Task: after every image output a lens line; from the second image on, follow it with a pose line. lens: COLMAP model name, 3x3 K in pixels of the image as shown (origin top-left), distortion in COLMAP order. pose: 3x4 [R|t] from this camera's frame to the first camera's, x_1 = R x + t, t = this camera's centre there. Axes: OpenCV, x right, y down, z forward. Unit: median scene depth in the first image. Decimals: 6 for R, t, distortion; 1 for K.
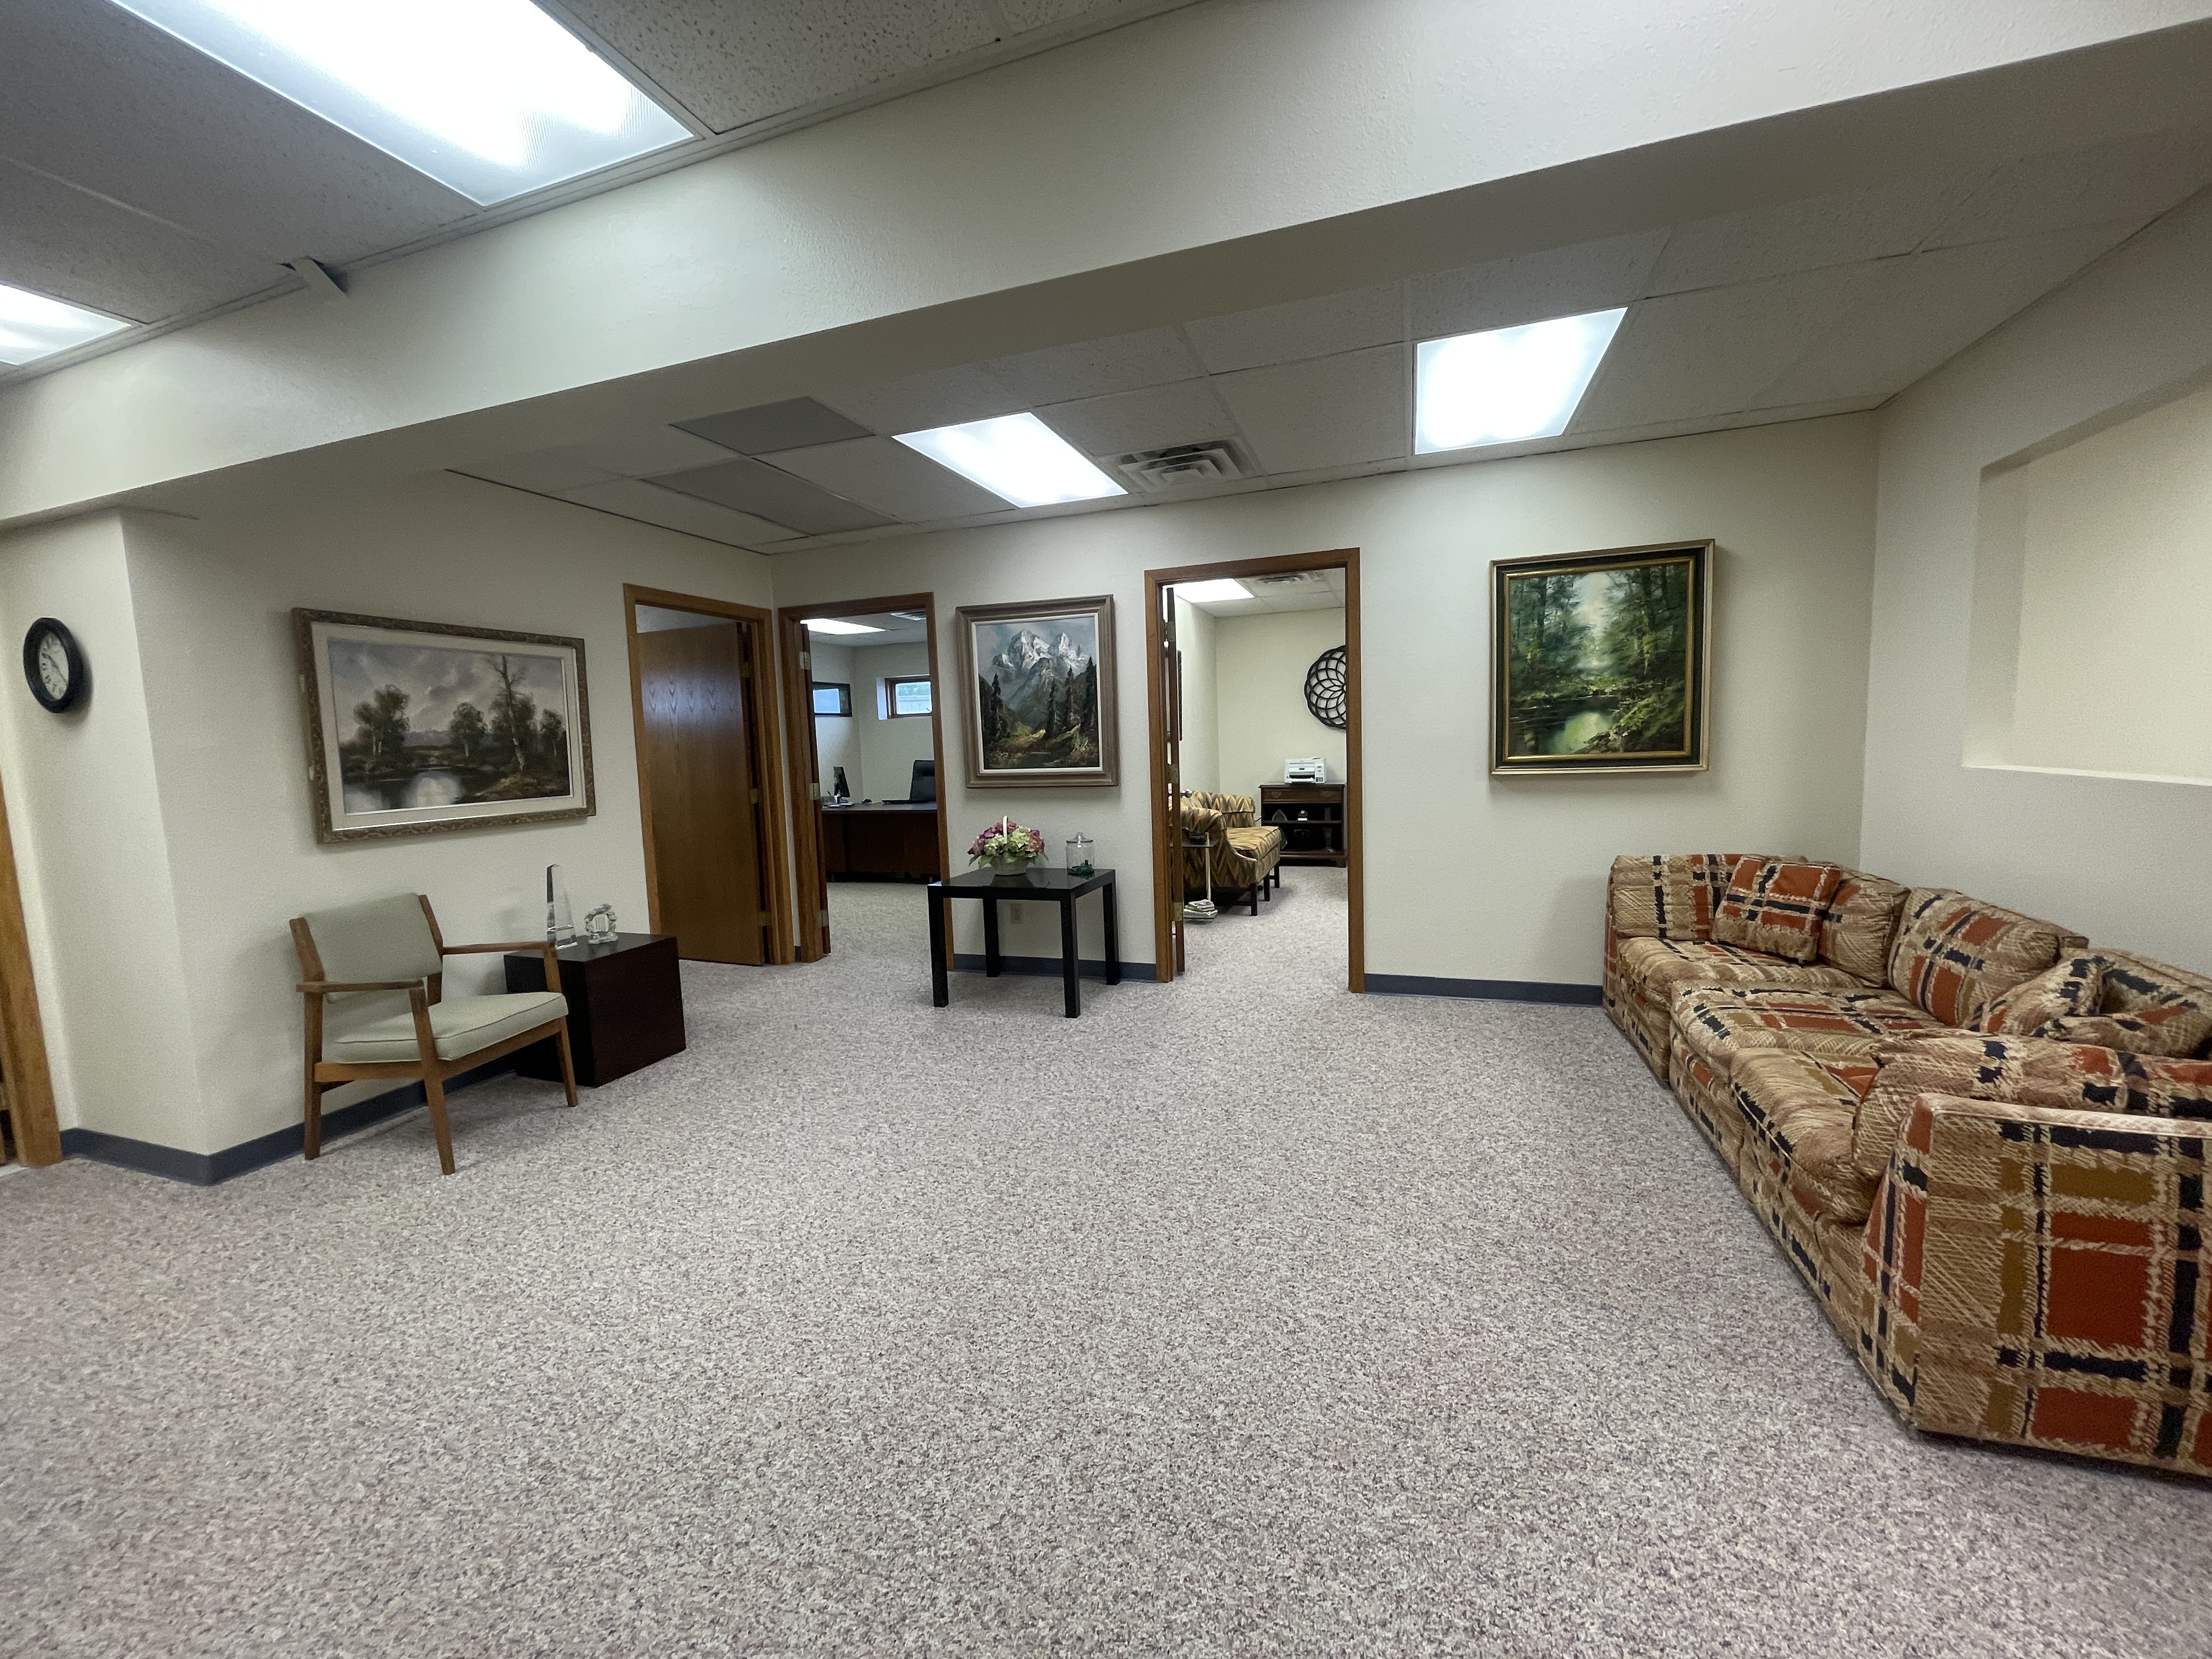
lens RADIAL K [[892.1, 0, 1094.2], [0, 892.1, 835.1], [0, 0, 1]] dist [-0.003660, -0.000325]
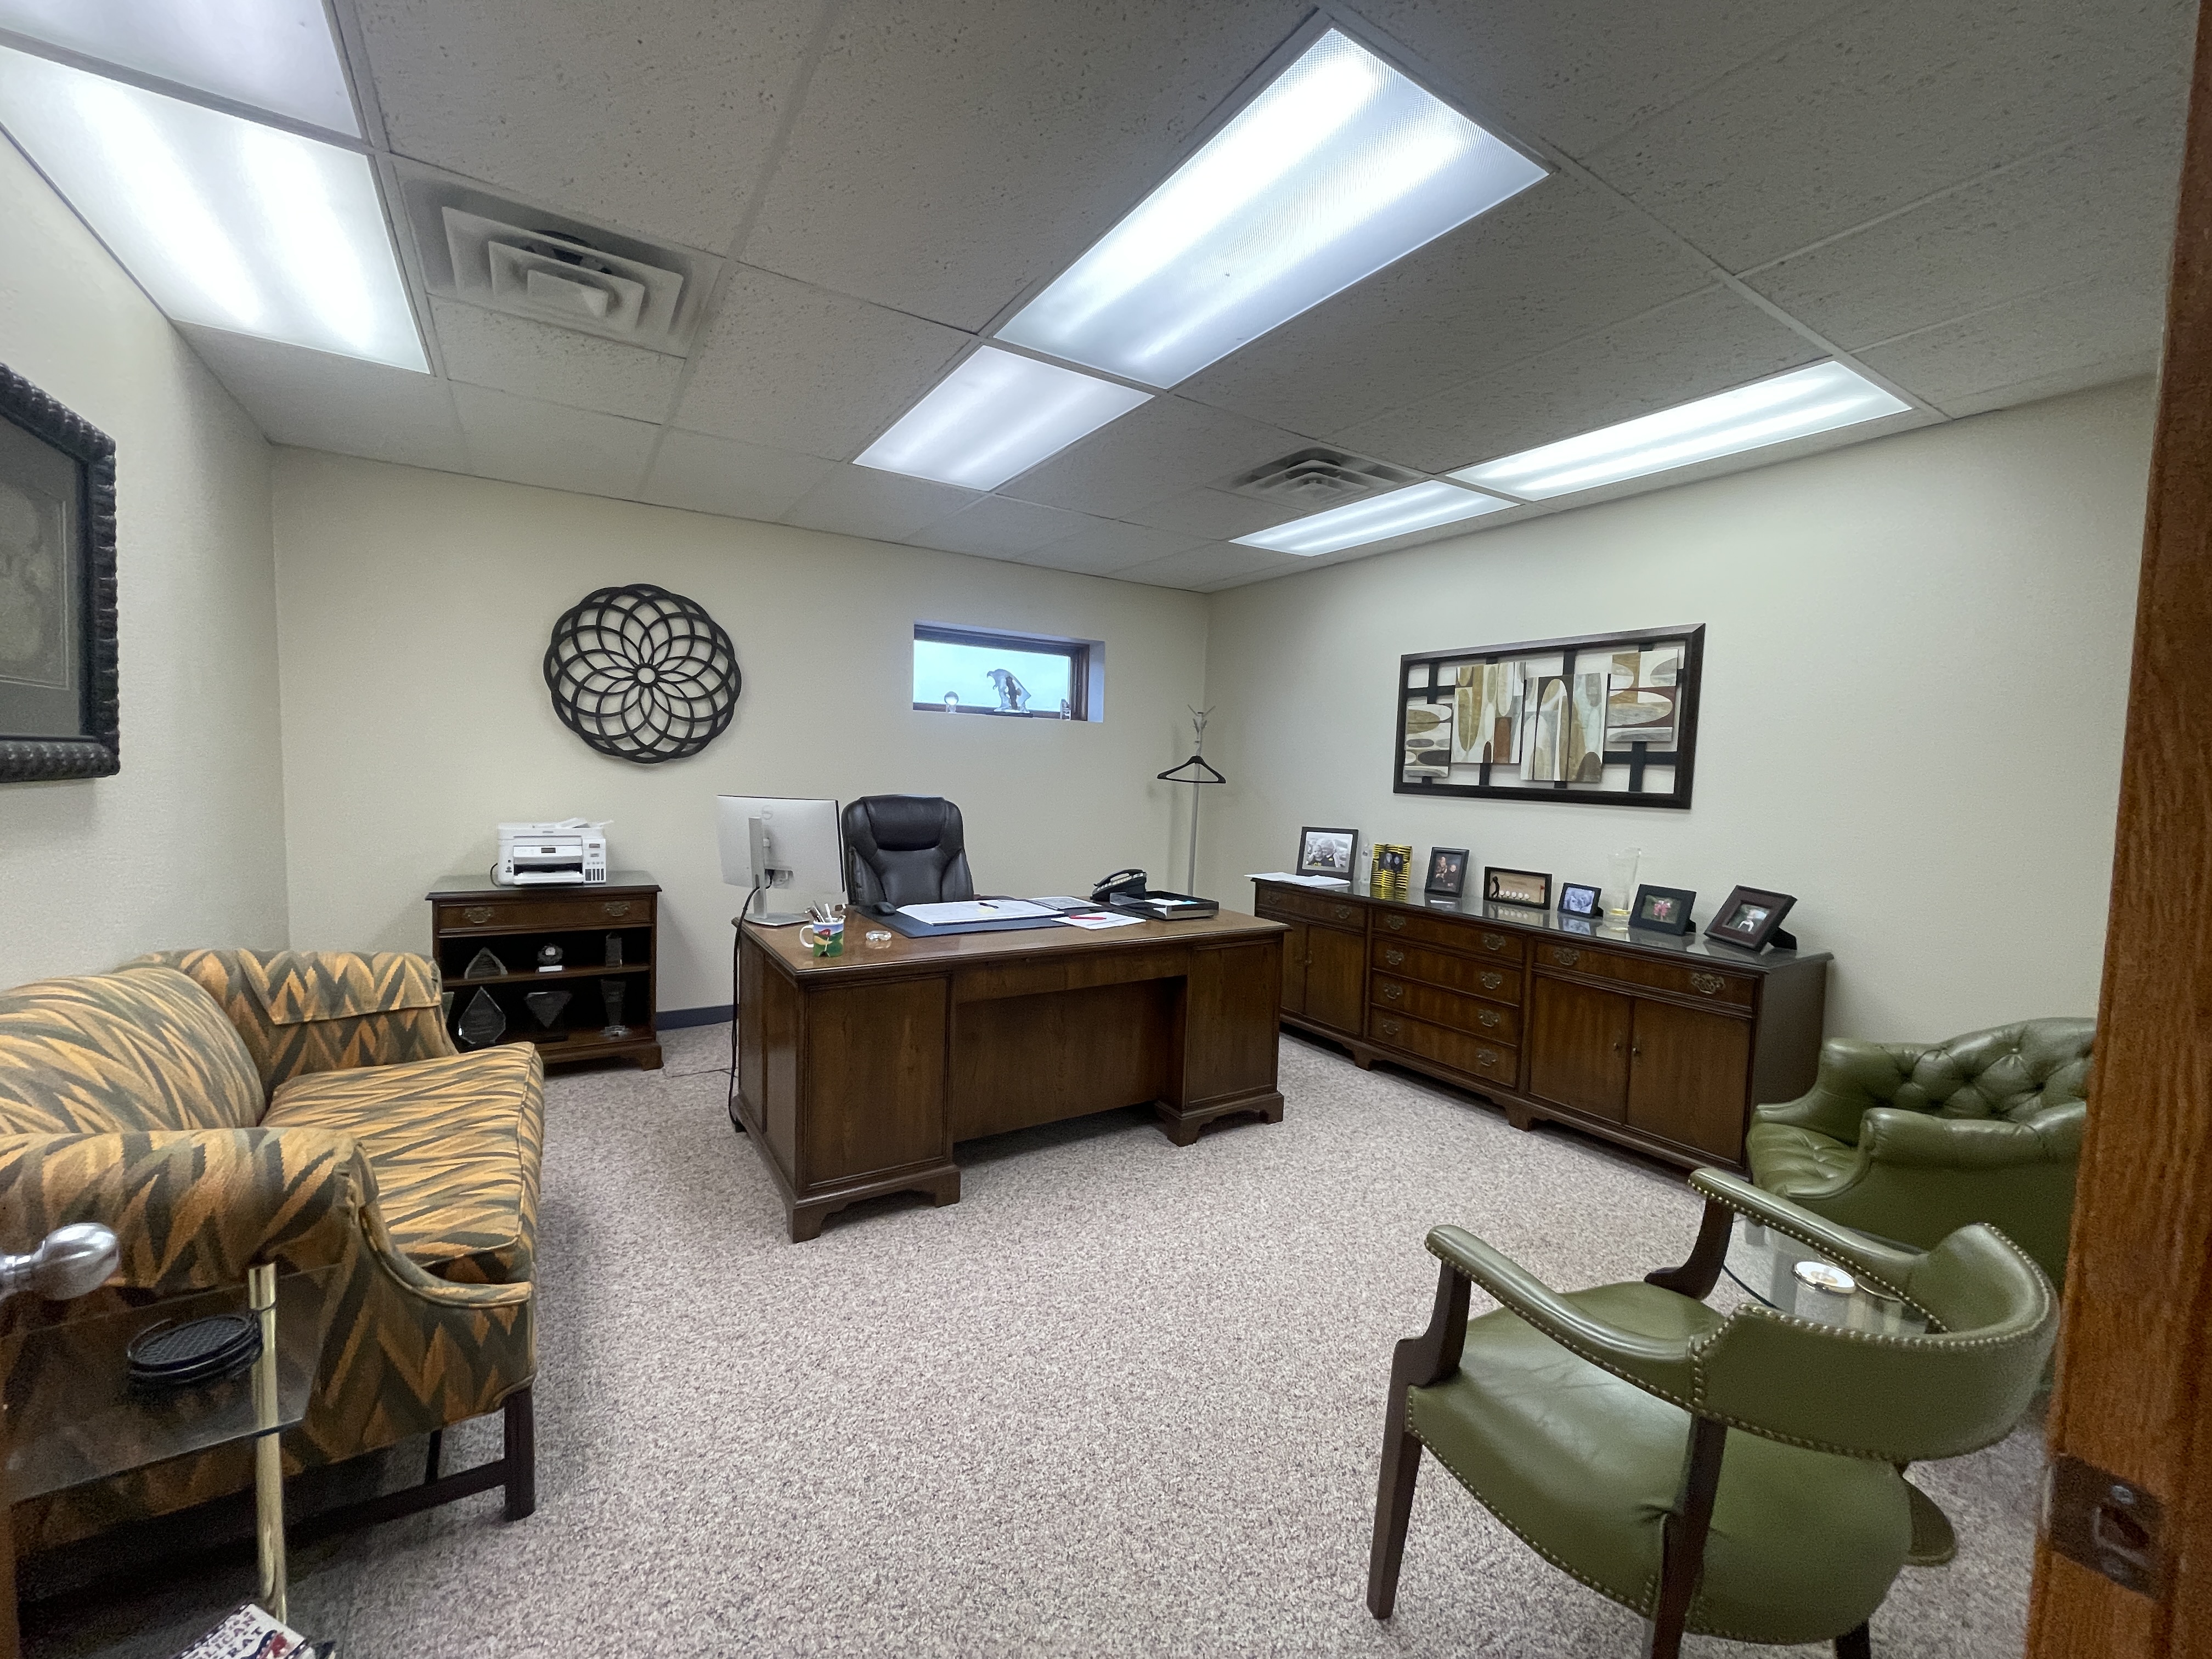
lens RADIAL K [[892.1, 0, 1102.0], [0, 892.1, 827.6], [0, 0, 1]] dist [-0.003660, -0.000325]
pose [[0.619910, 0.005565, 0.784653, 0.062414], [0.029321, 0.999112, -0.030251, -0.062583], [-0.784125, 0.041760, 0.619196, 0.517606]]
